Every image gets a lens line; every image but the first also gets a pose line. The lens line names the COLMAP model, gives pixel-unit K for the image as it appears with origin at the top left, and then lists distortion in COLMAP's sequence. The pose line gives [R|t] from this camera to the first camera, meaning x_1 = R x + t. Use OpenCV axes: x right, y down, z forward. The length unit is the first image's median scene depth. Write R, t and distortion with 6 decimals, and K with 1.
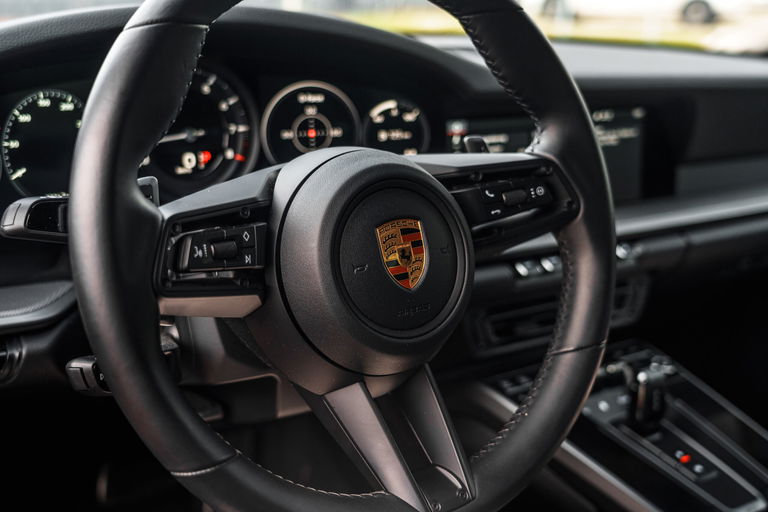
lens RADIAL K [[999.2, 0, 388.0], [0, 999.2, 255.8], [0, 0, 1]] dist [0.066535, 0.000000]
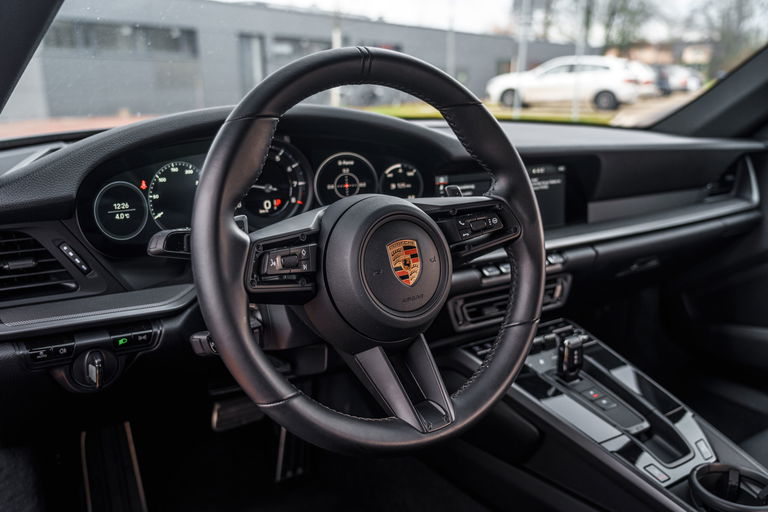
lens RADIAL K [[674.7, 0, 384.6], [0, 674.7, 253.8], [0, 0, 1]] dist [0.040846, -0.014232]
pose [[0.999542, -0.015574, -0.025951, 0.008768], [0.015092, 0.999712, -0.018664, 0.002853], [0.026234, 0.018264, 0.999489, -0.036312]]
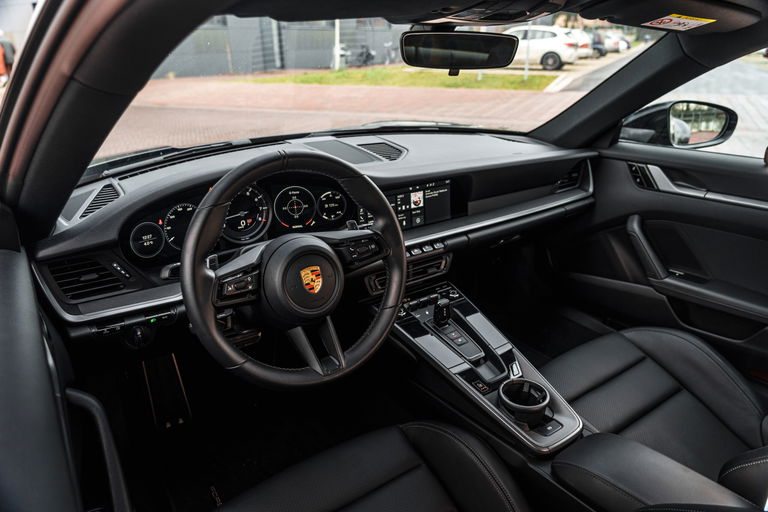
lens RADIAL K [[530.1, 0, 387.4], [0, 530.1, 251.7], [0, 0, 1]] dist [-0.007387, 0.002181]
pose [[0.999336, -0.023030, -0.028240, 0.208141], [0.026354, 0.991977, 0.123639, -0.198411], [0.025166, -0.124301, 0.991925, -0.300476]]
